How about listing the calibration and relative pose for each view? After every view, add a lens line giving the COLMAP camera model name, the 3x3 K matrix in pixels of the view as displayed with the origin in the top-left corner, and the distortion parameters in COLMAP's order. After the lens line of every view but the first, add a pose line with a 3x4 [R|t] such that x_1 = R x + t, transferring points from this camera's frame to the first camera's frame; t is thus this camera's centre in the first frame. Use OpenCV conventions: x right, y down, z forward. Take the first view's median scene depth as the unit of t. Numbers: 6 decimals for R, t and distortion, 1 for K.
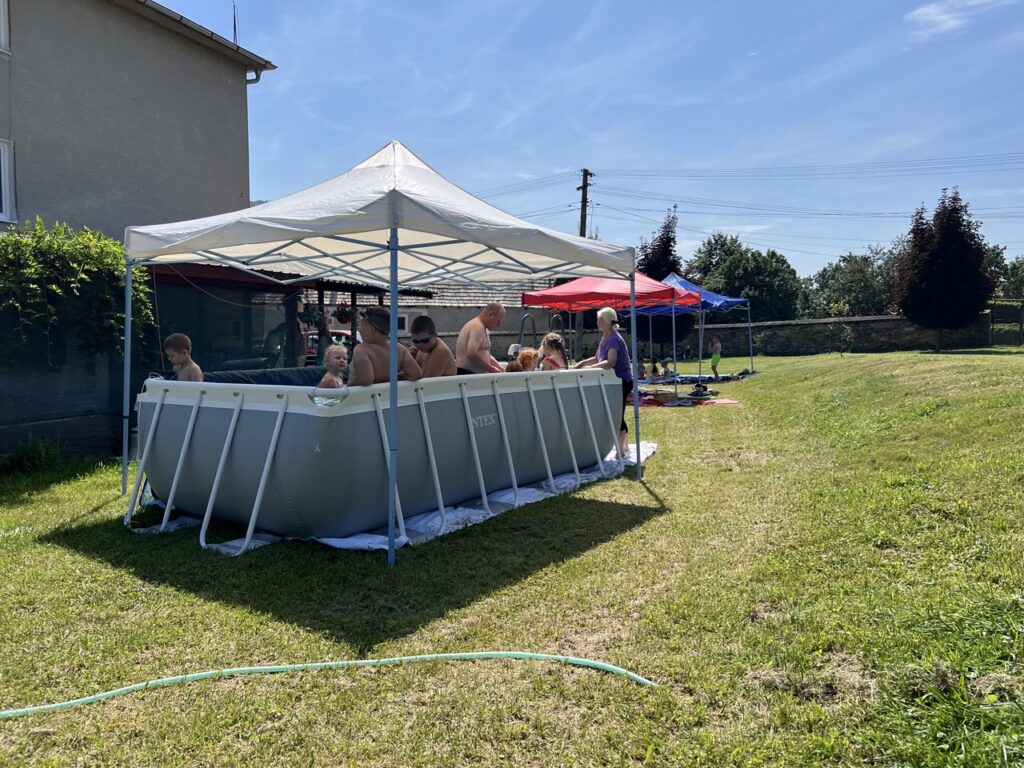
lens RADIAL K [[795.9, 0, 510.4], [0, 795.9, 386.3], [0, 0, 1]] dist [0.058296, -0.068119]
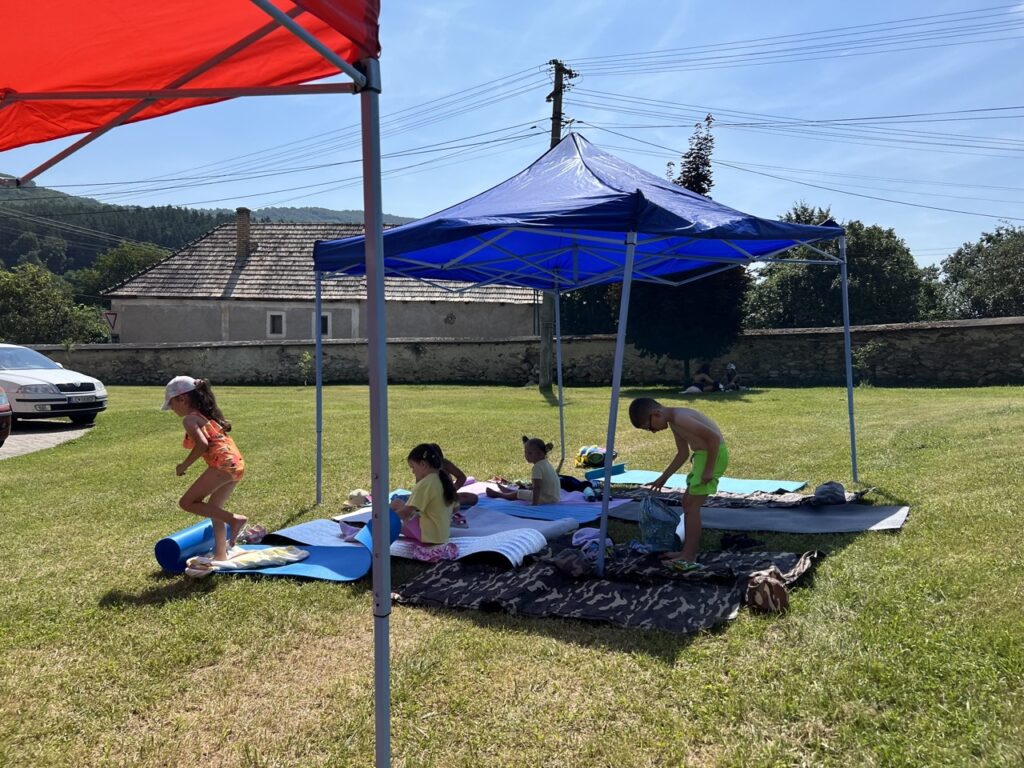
lens RADIAL K [[795.9, 0, 508.6], [0, 795.9, 387.1], [0, 0, 1]] dist [0.058296, -0.068119]
pose [[0.994438, 0.014645, -0.104299, 0.119089], [-0.015553, 0.999848, -0.007901, -0.026923], [0.104168, 0.009479, 0.994515, 0.400913]]
